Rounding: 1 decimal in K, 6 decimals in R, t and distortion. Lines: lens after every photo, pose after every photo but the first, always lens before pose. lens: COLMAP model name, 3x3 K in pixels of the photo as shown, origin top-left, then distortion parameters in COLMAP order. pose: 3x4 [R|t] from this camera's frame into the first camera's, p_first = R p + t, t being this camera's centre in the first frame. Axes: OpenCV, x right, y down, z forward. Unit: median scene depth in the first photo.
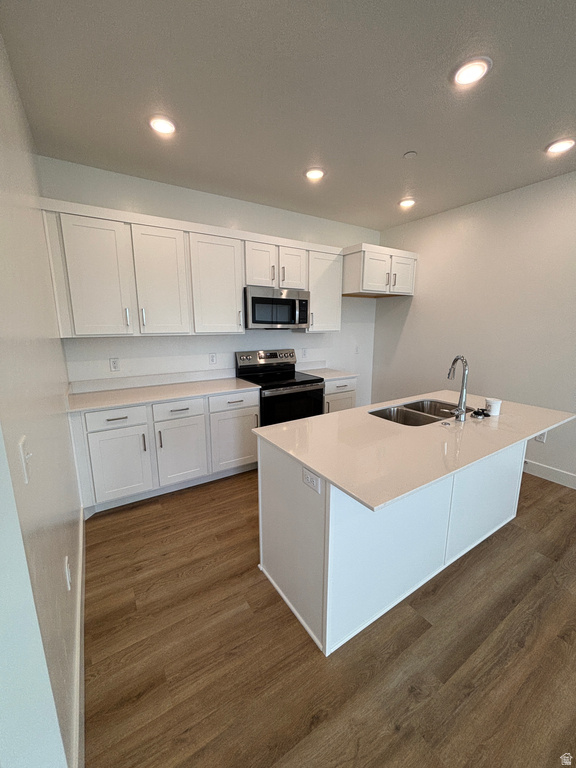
lens RADIAL K [[316.6, 0, 284.7], [0, 316.6, 382.3], [0, 0, 1]] dist [-0.004021, 0.000909]
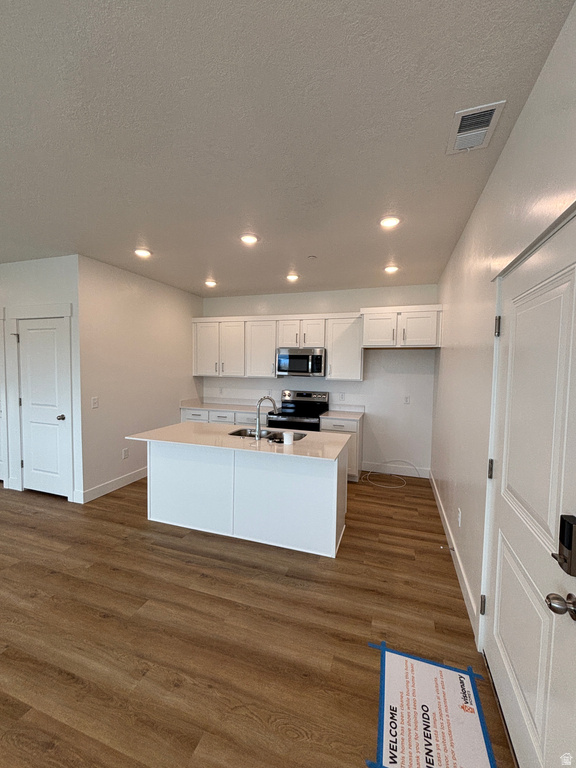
lens RADIAL K [[316.6, 0, 283.8], [0, 316.6, 382.1], [0, 0, 1]] dist [-0.004021, 0.000909]
pose [[0.620856, 0.056310, -0.781899, 1.260883], [-0.153901, 0.986762, -0.051139, -0.072981], [0.768669, 0.152085, 0.621304, 0.093287]]
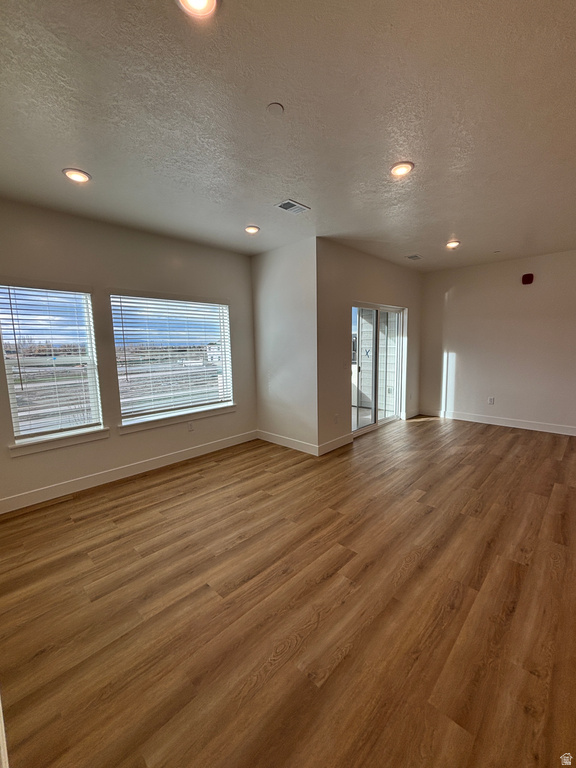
lens RADIAL K [[316.6, 0, 290.1], [0, 316.6, 379.3], [0, 0, 1]] dist [-0.004021, 0.000909]
pose [[-0.973069, 0.049235, -0.225193, 1.144280], [-0.015072, 0.961244, 0.275288, -0.116970], [0.230019, 0.271269, -0.934615, 0.594268]]
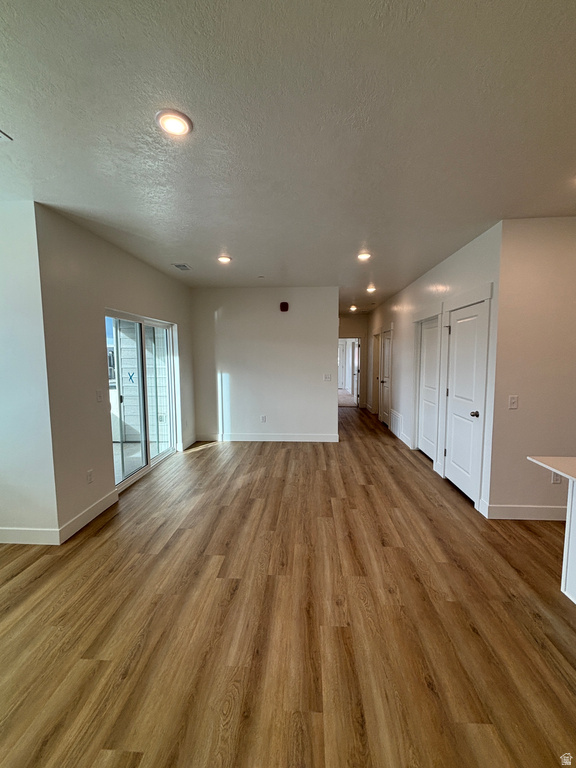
lens RADIAL K [[316.6, 0, 292.0], [0, 316.6, 384.1], [0, 0, 1]] dist [-0.004021, 0.000909]
pose [[-0.583004, 0.082214, -0.808299, 1.013878], [-0.127844, 0.973191, 0.191196, -0.100222], [0.802348, 0.214804, -0.556863, 0.308299]]
